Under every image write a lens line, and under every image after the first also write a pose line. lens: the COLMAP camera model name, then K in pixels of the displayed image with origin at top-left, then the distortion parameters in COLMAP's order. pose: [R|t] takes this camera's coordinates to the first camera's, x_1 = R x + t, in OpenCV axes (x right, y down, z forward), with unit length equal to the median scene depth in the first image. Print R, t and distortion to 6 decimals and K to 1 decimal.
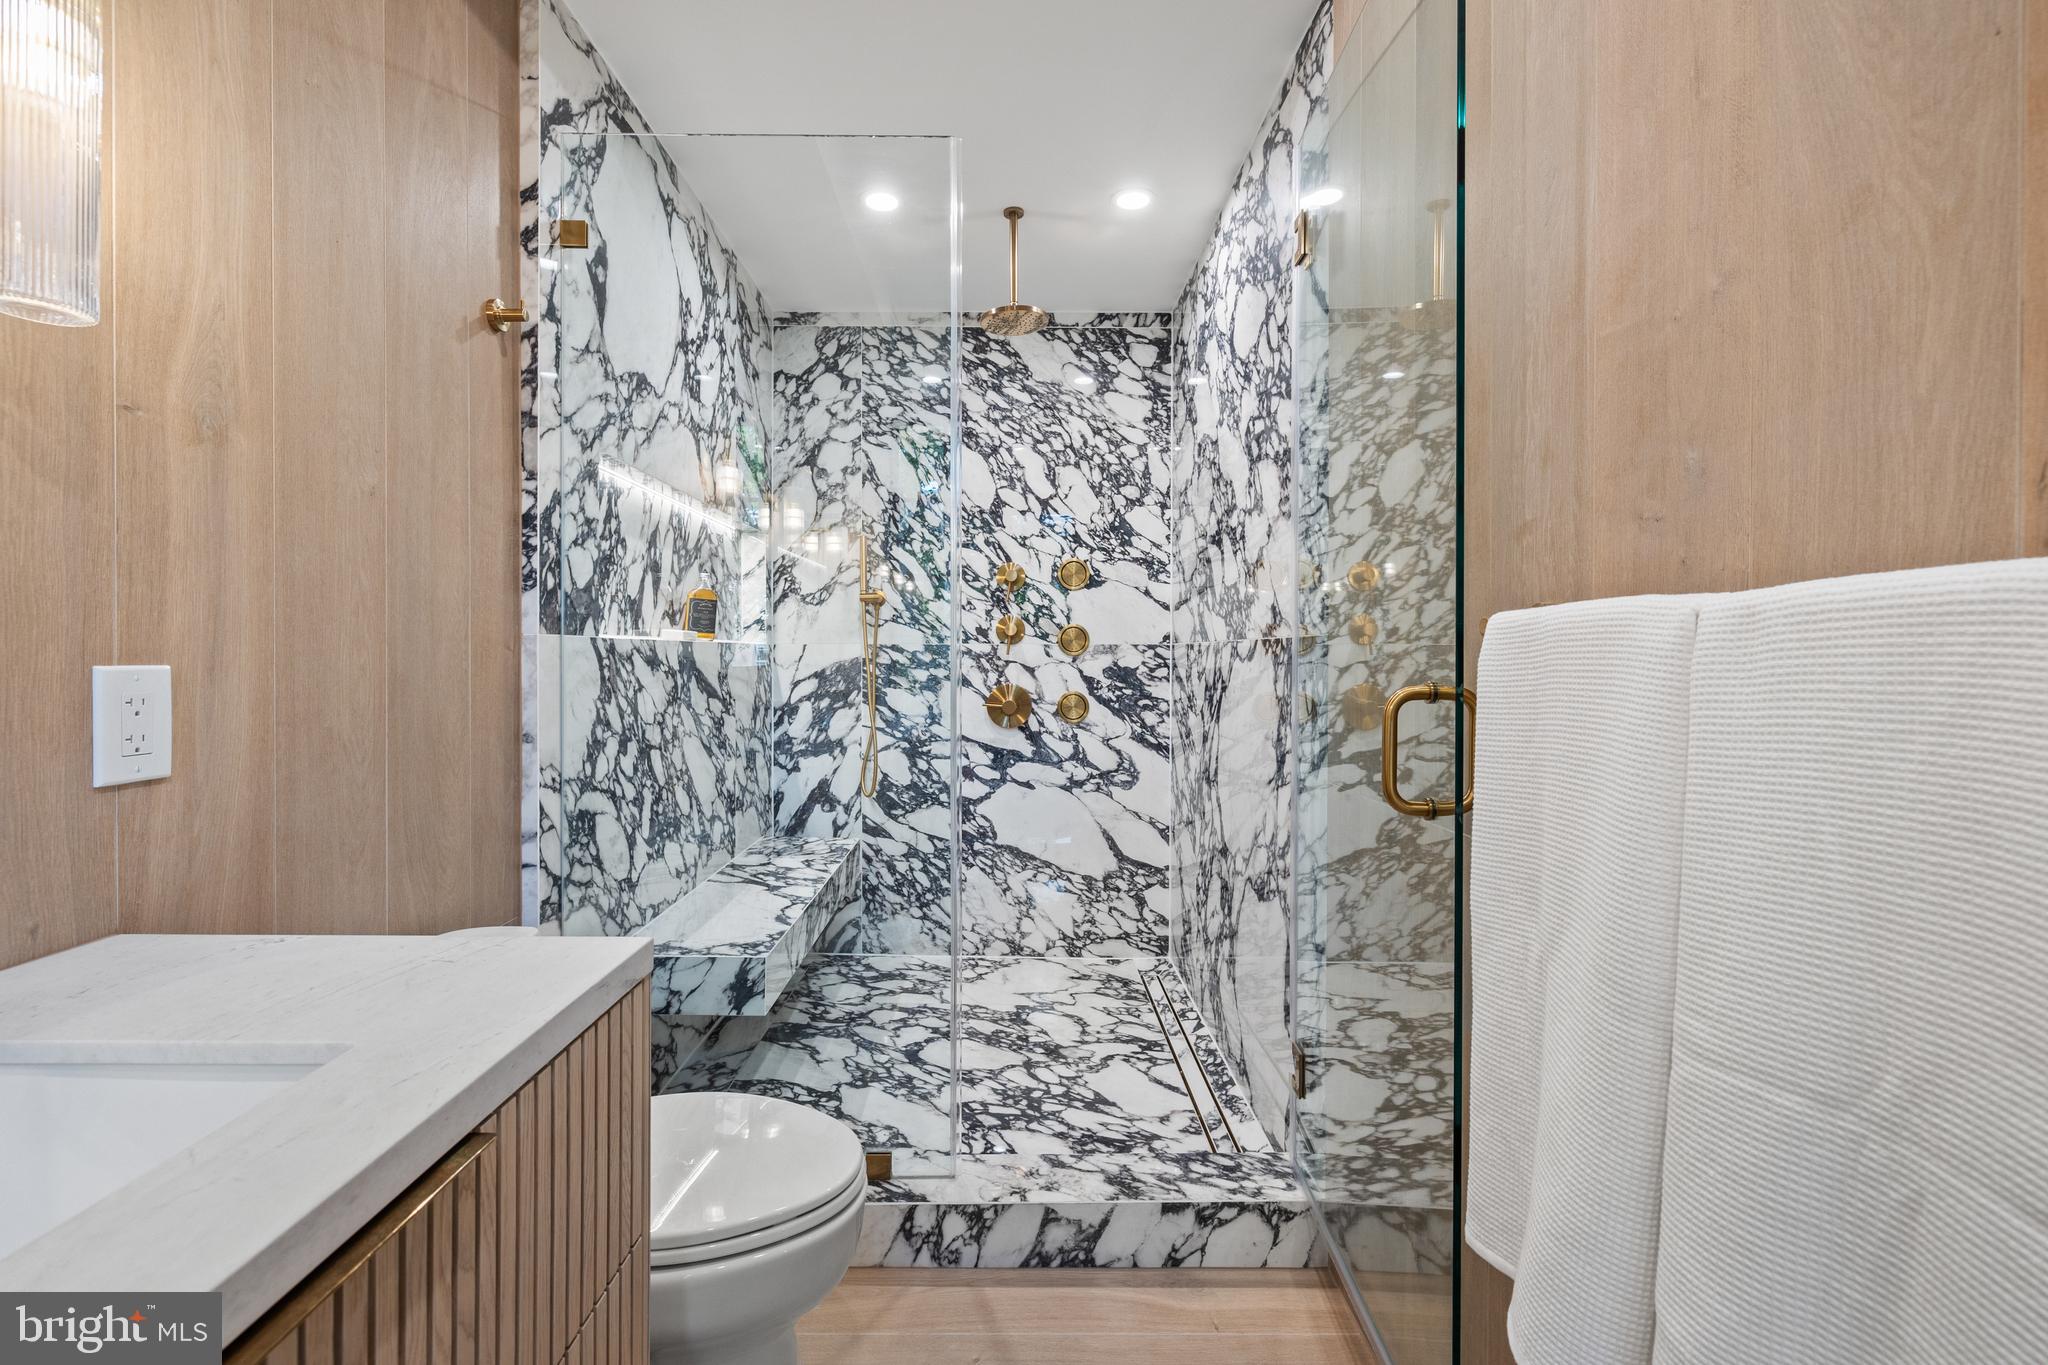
lens RADIAL K [[872.3, 0, 1021.7], [0, 872.3, 656.4], [0, 0, 1]] dist [-0.000240, -0.000014]
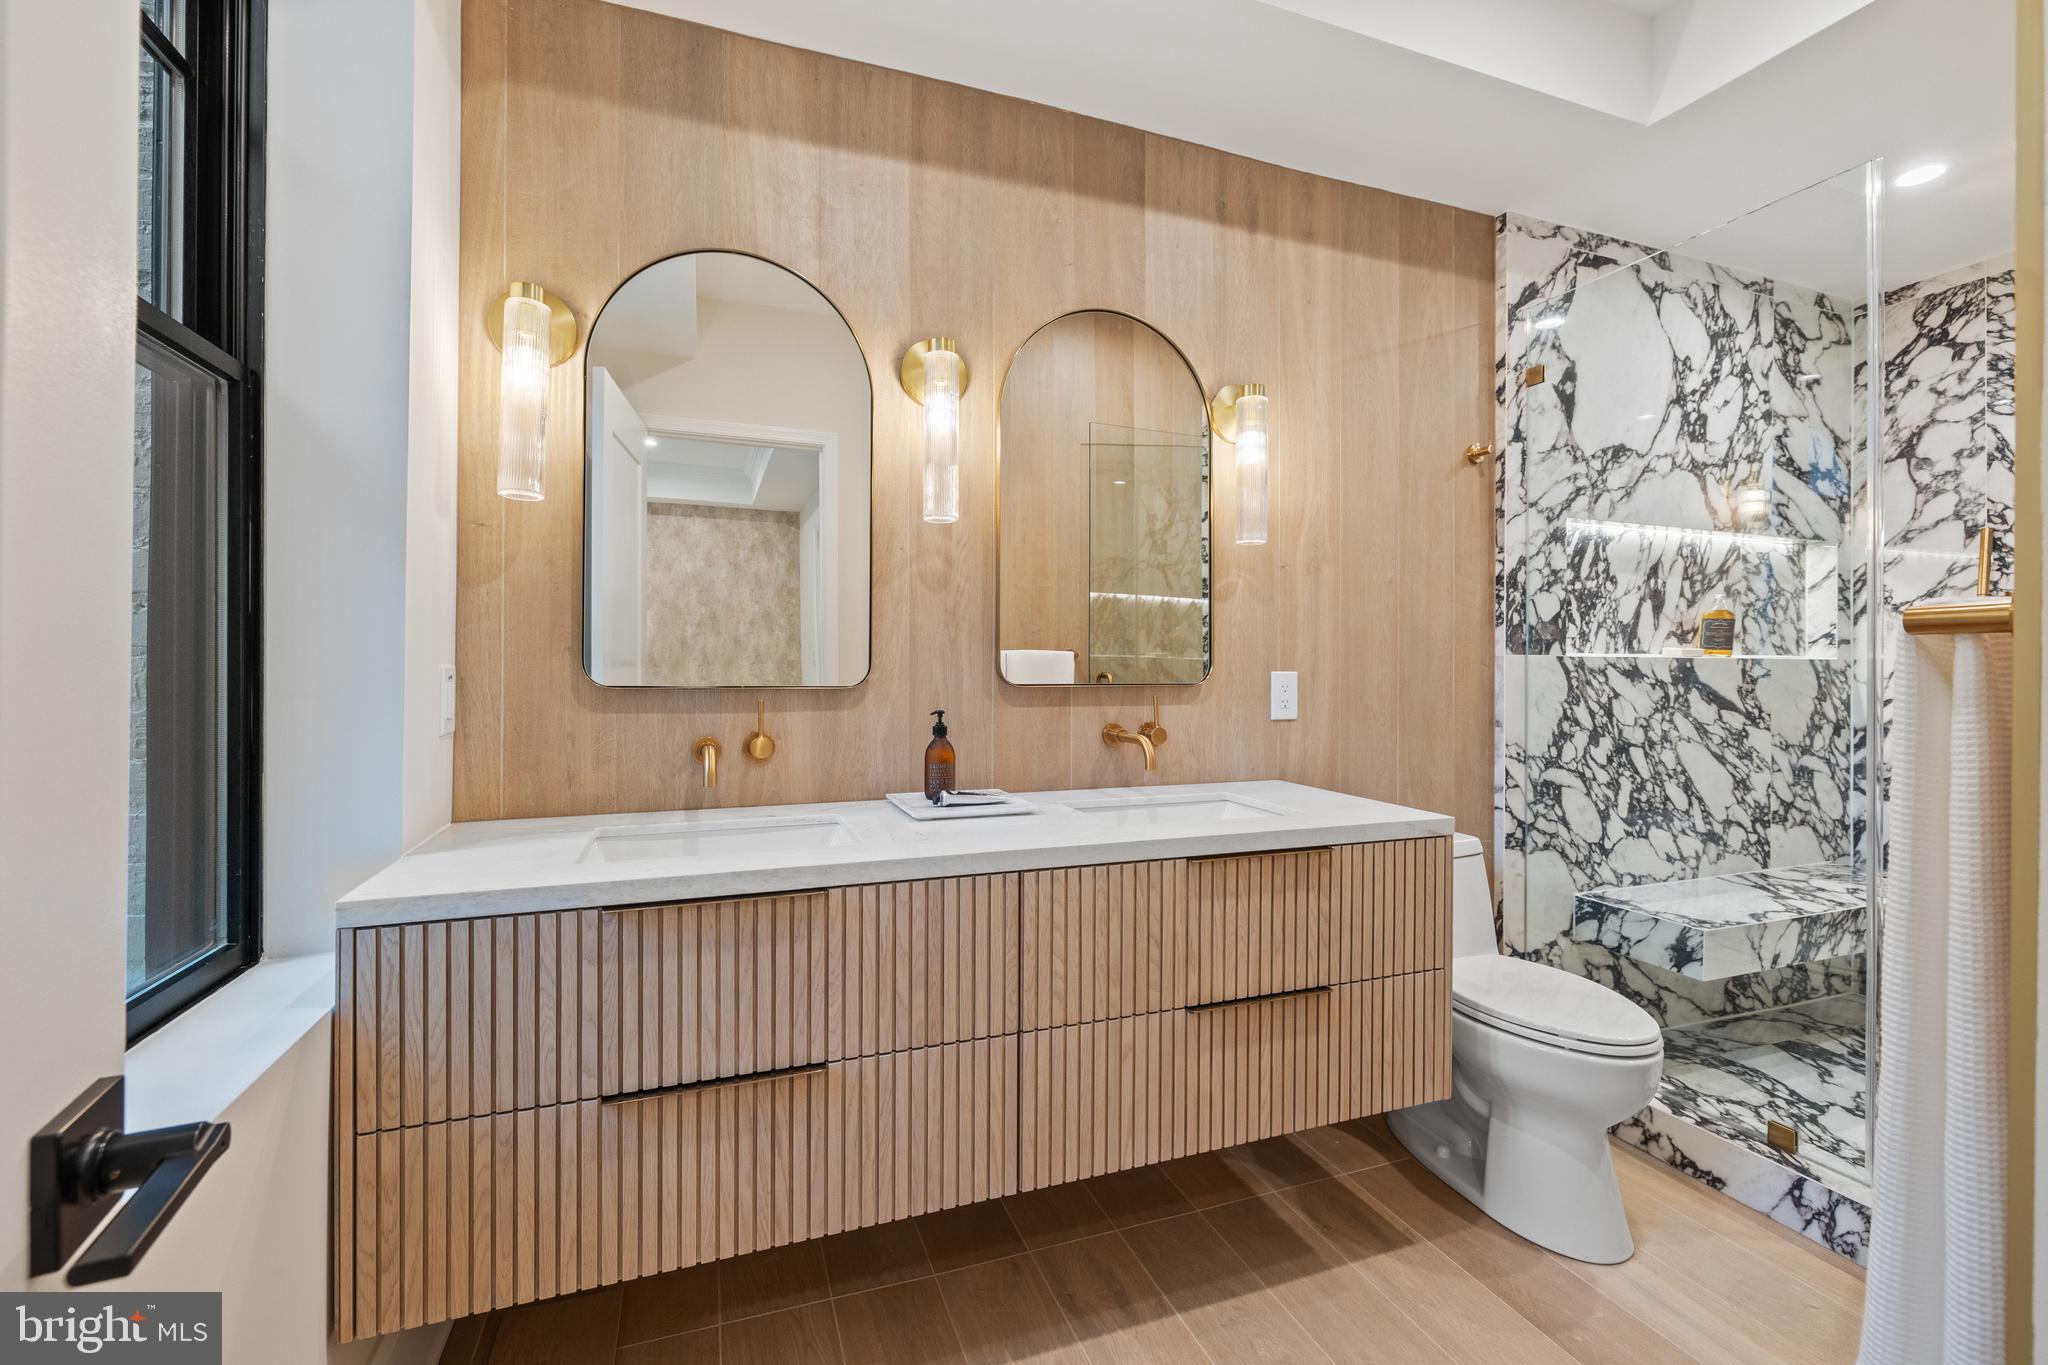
lens RADIAL K [[872.3, 0, 1021.7], [0, 872.3, 656.4], [0, 0, 1]] dist [-0.000240, -0.000014]
pose [[0.339504, -0.008503, -0.940566, 0.486343], [-0.007892, 0.999898, -0.011888, 0.001330], [0.940572, 0.011459, 0.339402, -0.246513]]
